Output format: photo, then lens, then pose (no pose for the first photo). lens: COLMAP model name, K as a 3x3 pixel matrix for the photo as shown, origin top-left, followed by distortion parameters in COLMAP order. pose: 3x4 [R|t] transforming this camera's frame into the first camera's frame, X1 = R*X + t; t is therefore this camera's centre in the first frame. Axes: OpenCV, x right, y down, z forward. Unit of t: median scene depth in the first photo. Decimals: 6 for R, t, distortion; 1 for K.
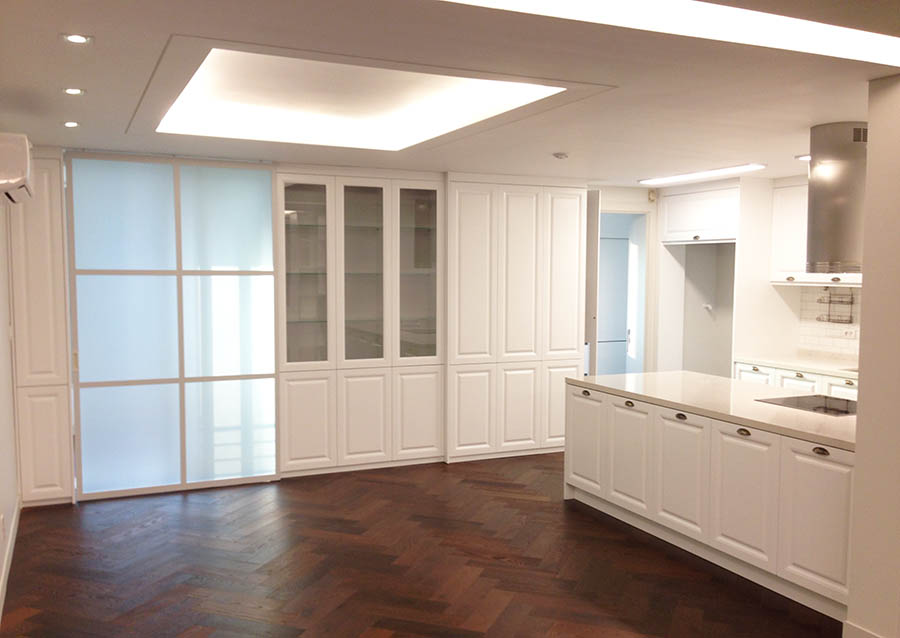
lens RADIAL K [[804.9, 0, 450.0], [0, 804.9, 319.0], [0, 0, 1]] dist [0.002378, 0.002435]
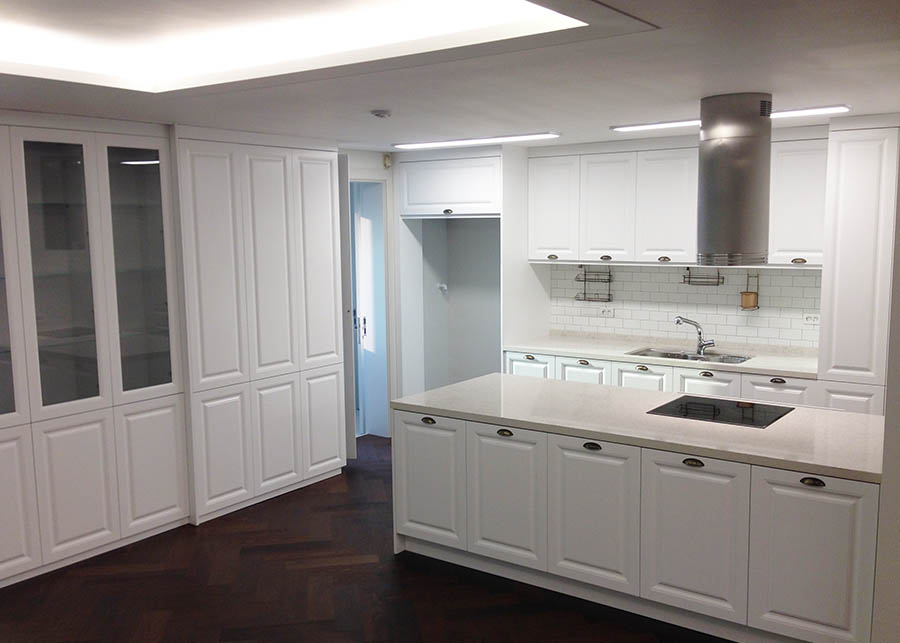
lens RADIAL K [[849.4, 0, 450.0], [0, 849.4, 321.5], [0, 0, 1]] dist [0.044043, -0.003163]
pose [[0.869178, -0.071280, 0.489335, -0.170891], [0.045946, 0.996917, 0.063606, -0.045398], [-0.492360, -0.032802, 0.869773, 0.213882]]
